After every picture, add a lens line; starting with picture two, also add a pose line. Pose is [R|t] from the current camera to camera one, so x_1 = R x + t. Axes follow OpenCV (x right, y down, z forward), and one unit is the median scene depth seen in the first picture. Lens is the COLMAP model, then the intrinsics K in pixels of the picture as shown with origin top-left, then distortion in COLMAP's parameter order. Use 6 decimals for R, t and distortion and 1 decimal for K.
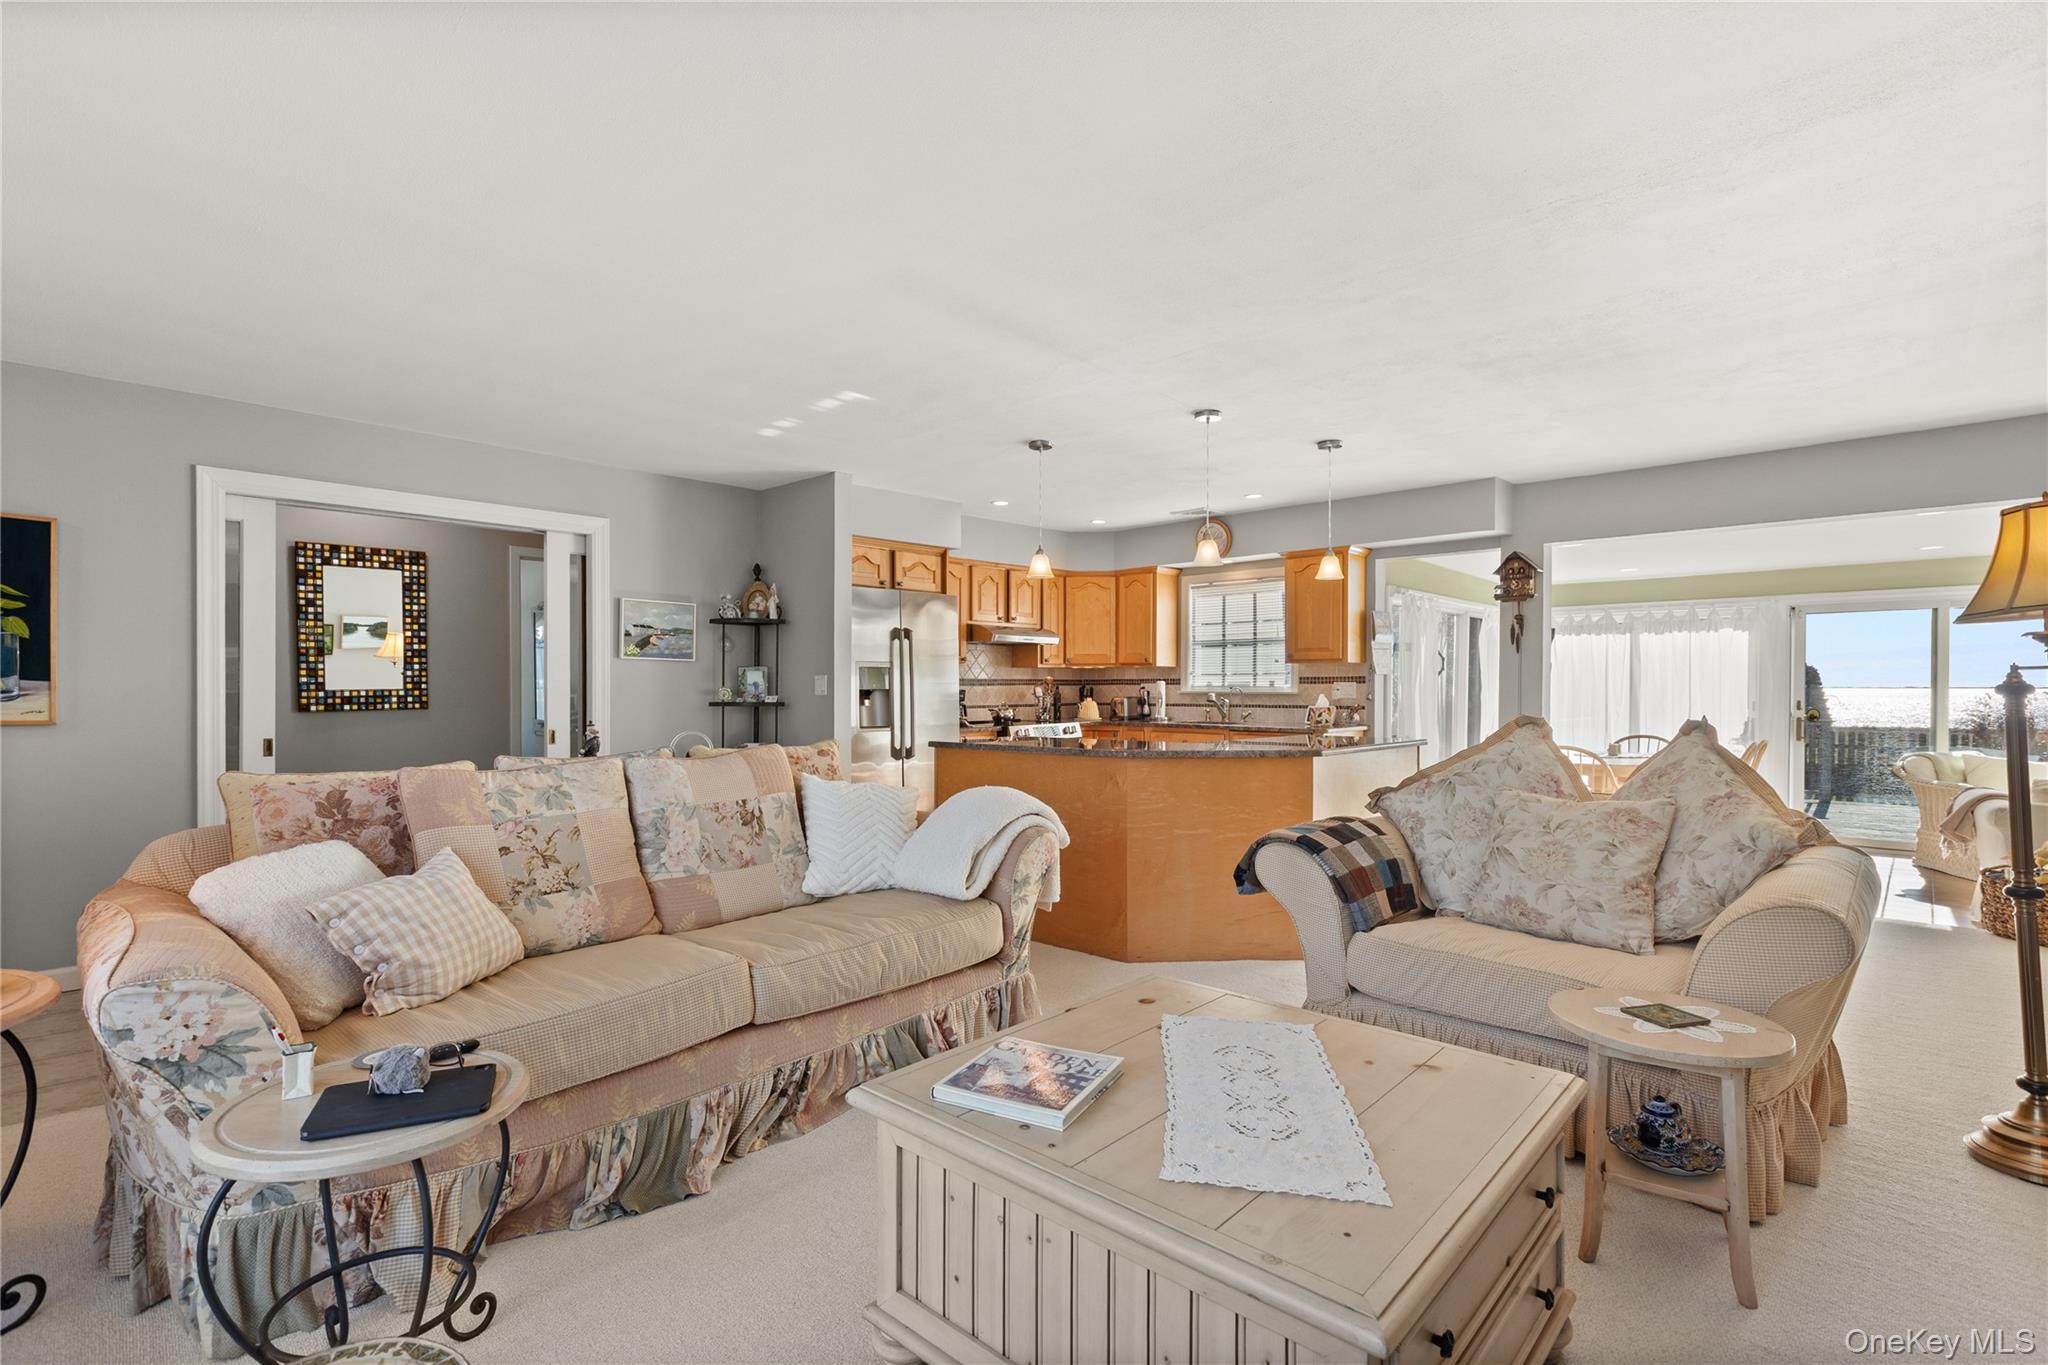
lens RADIAL K [[930.9, 0, 1022.1], [0, 930.9, 695.2], [0, 0, 1]] dist [0.007242, -0.001262]
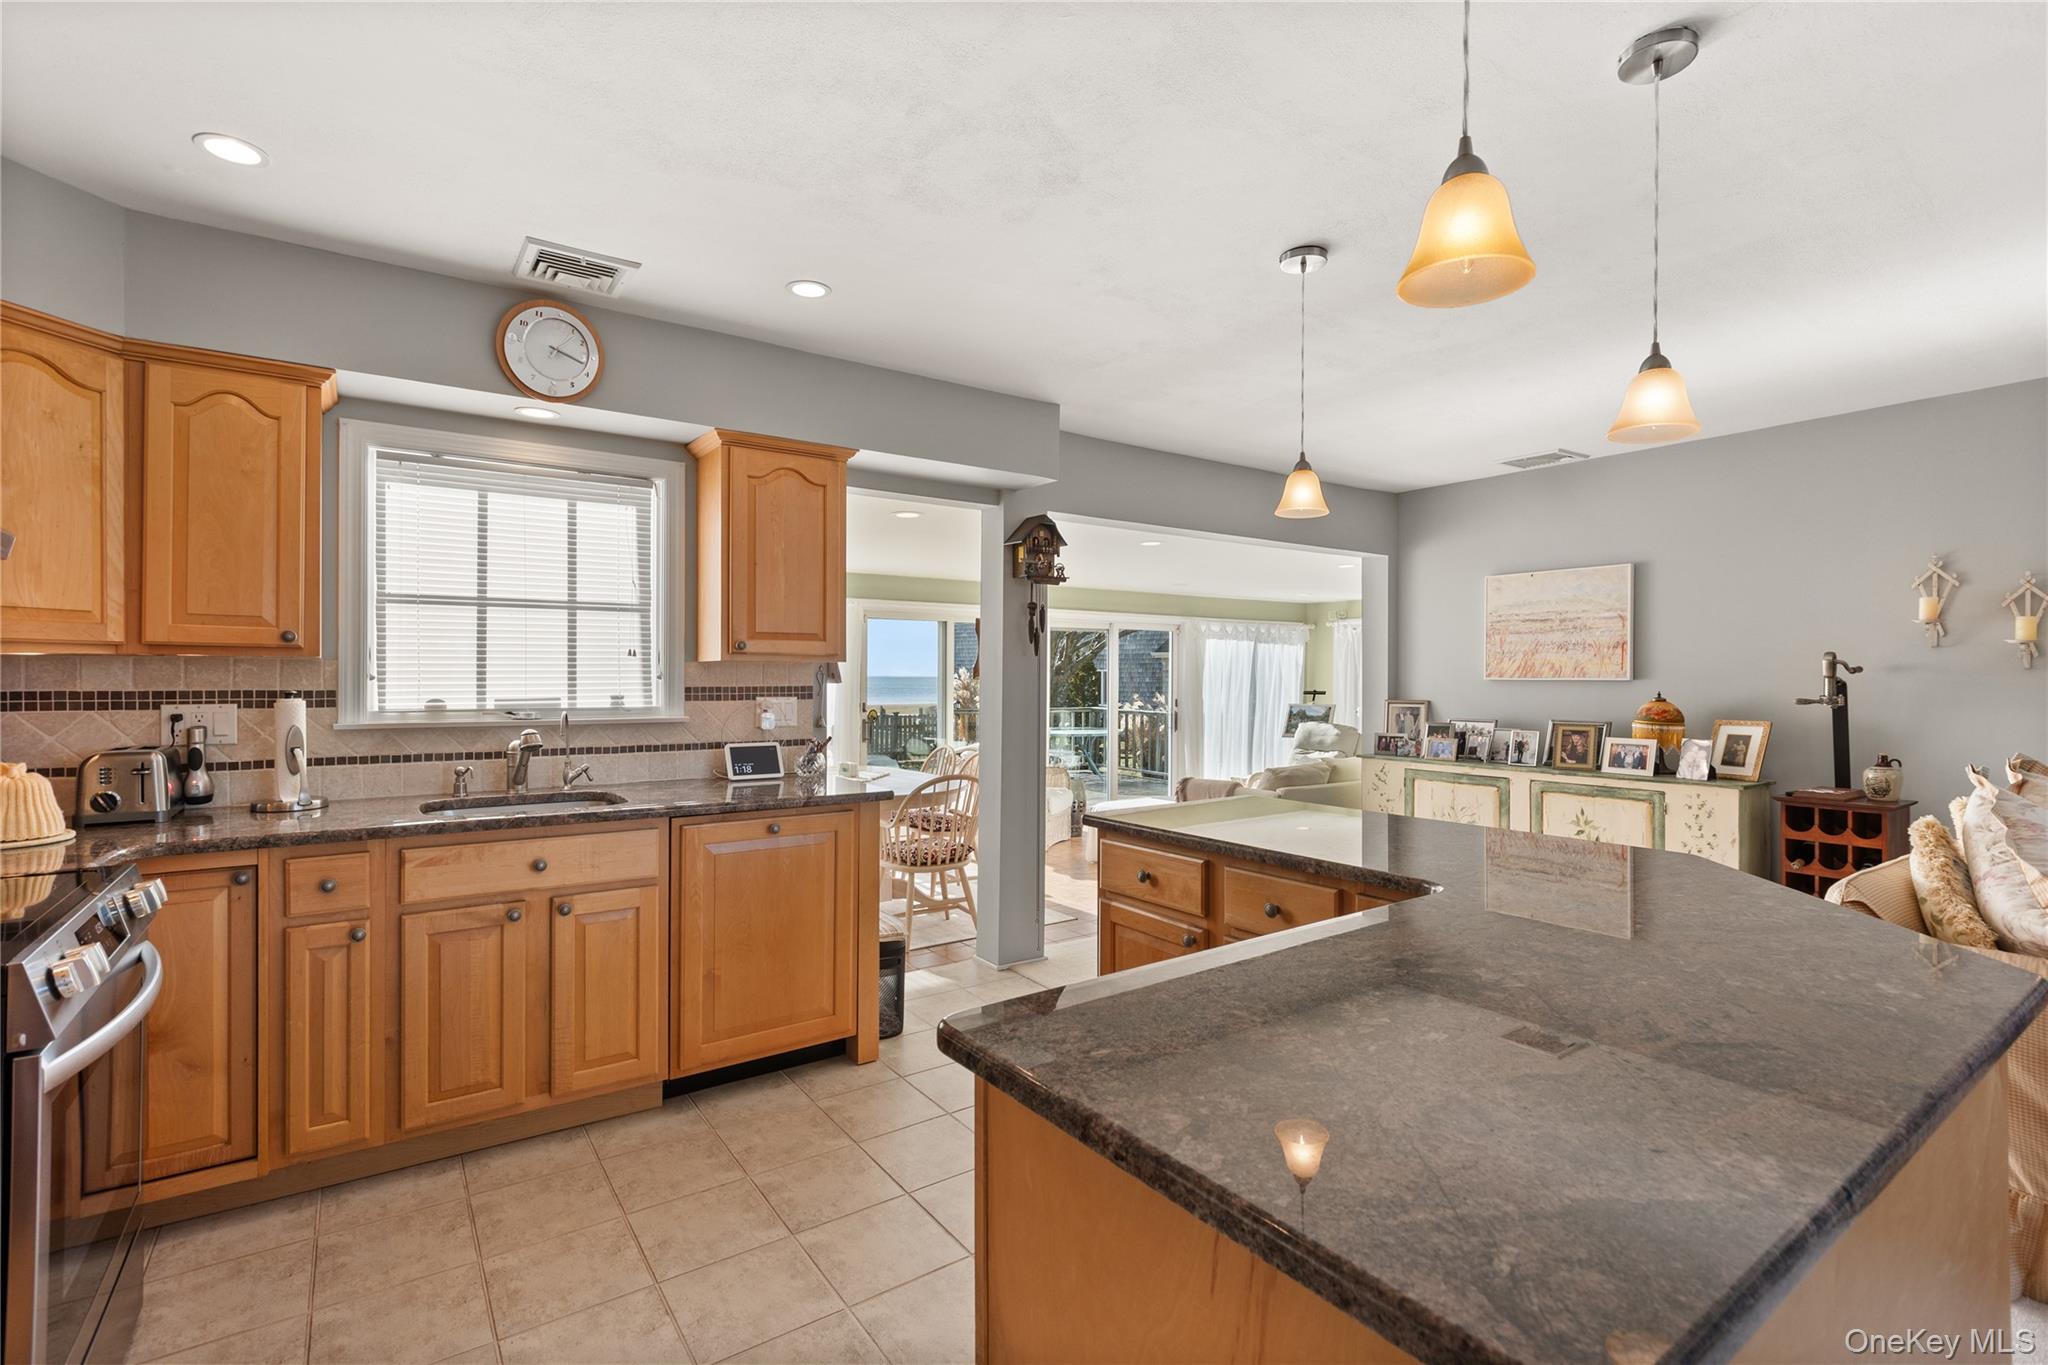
lens RADIAL K [[930.9, 0, 1017.6], [0, 930.9, 679.0], [0, 0, 1]] dist [0.007242, -0.001262]
pose [[0.196138, -0.000476, 0.980576, -0.150700], [0.012262, 0.999923, -0.001967, -0.019507], [-0.980500, 0.012410, 0.196129, 0.697582]]
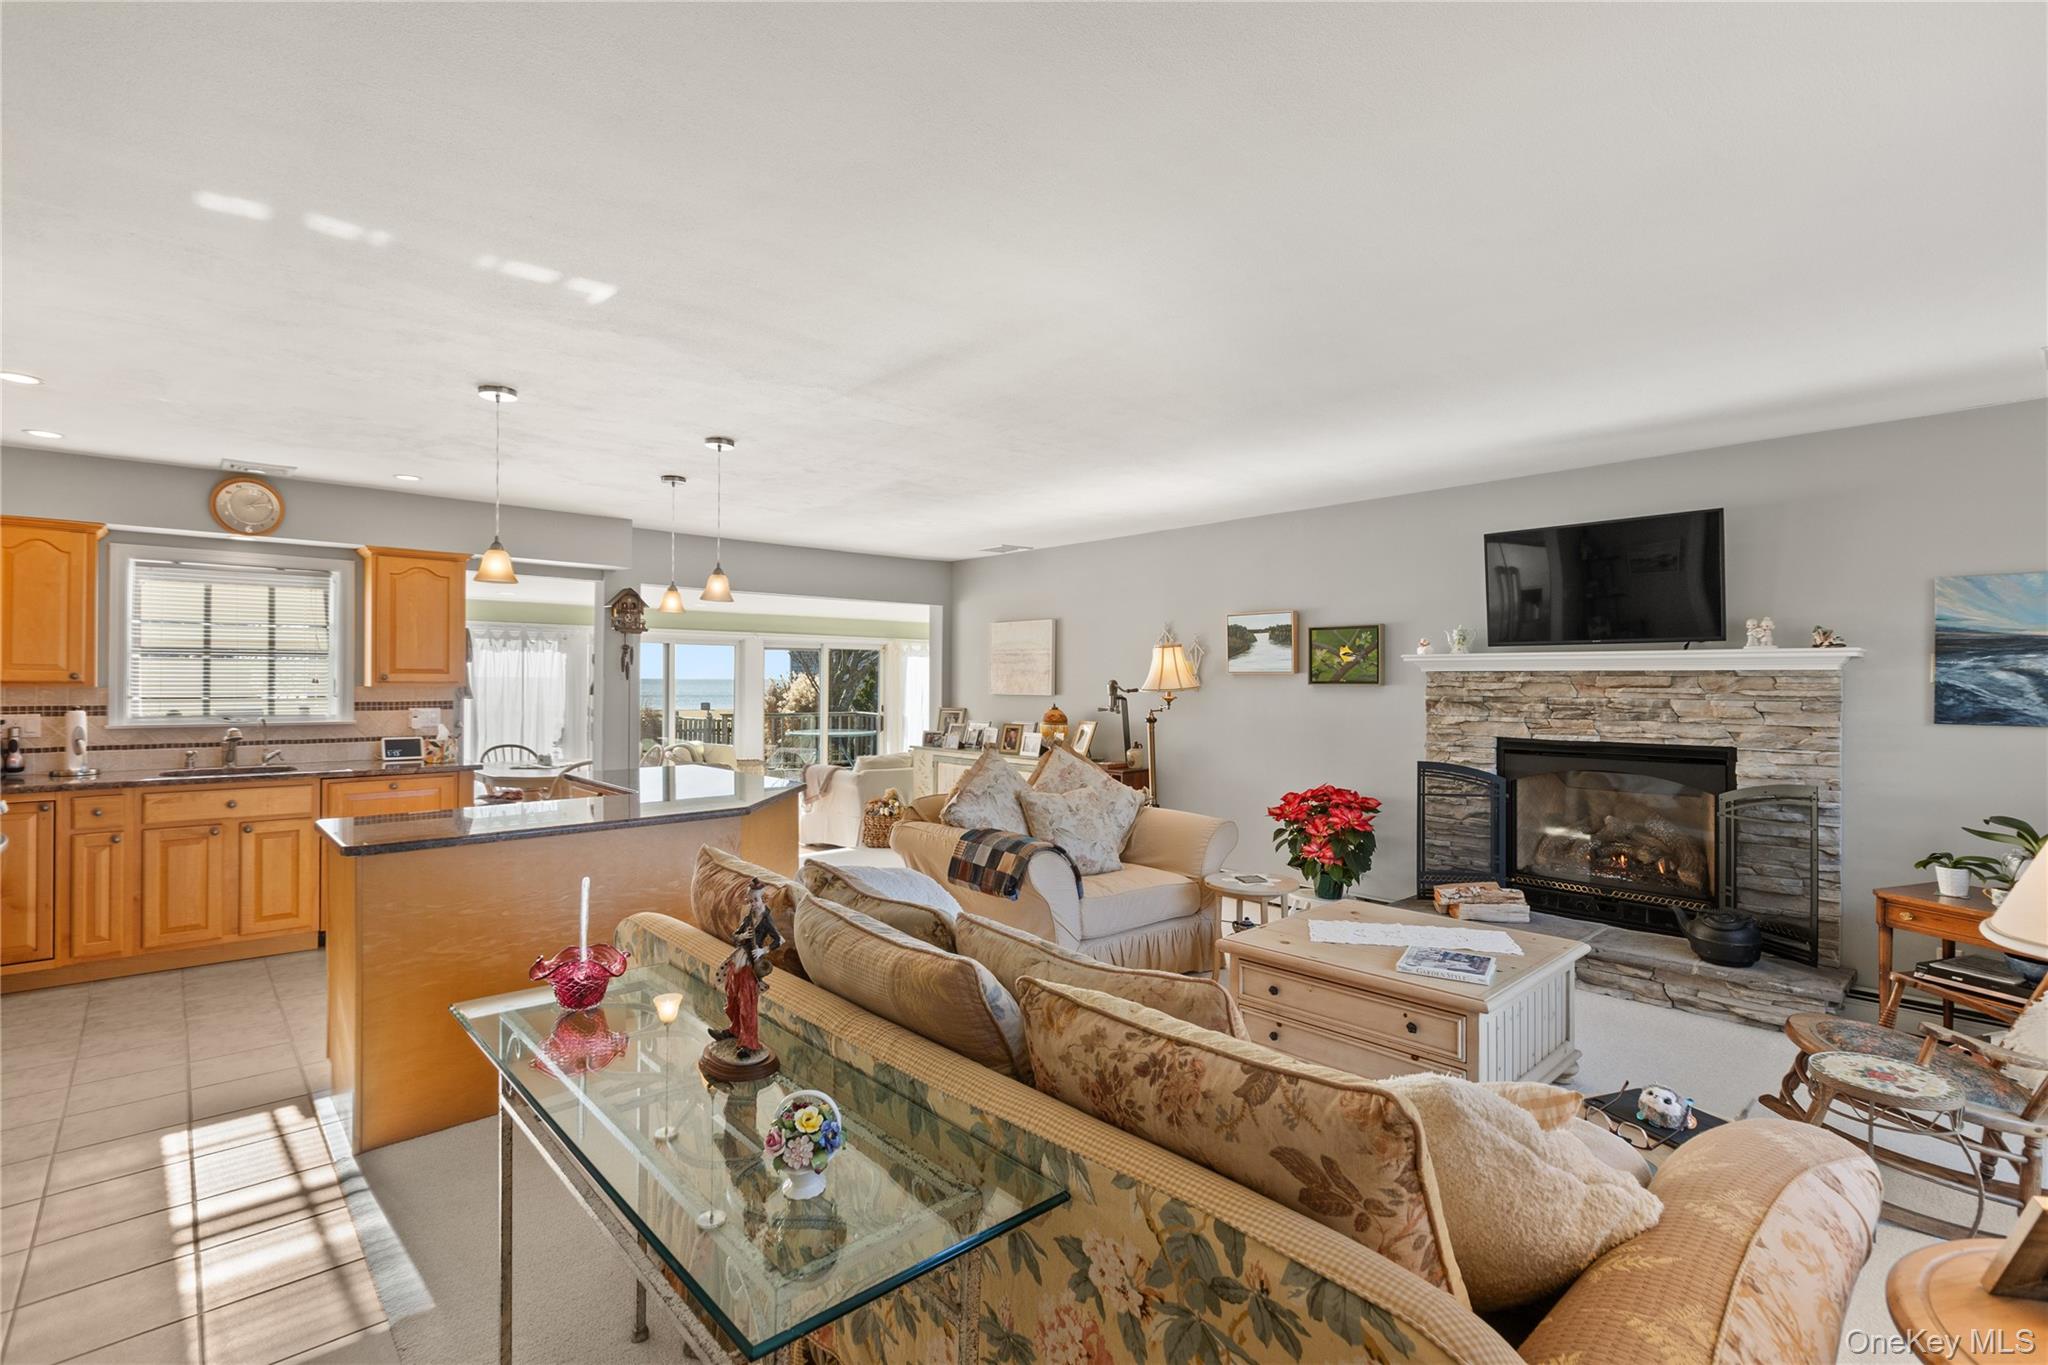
lens RADIAL K [[930.9, 0, 1012.5], [0, 930.9, 679.0], [0, 0, 1]] dist [0.007242, -0.001262]
pose [[0.070646, 0.003749, 0.997494, -0.435479], [0.009784, 0.999942, -0.004451, -0.028571], [-0.997453, 0.010074, 0.070606, 0.371014]]
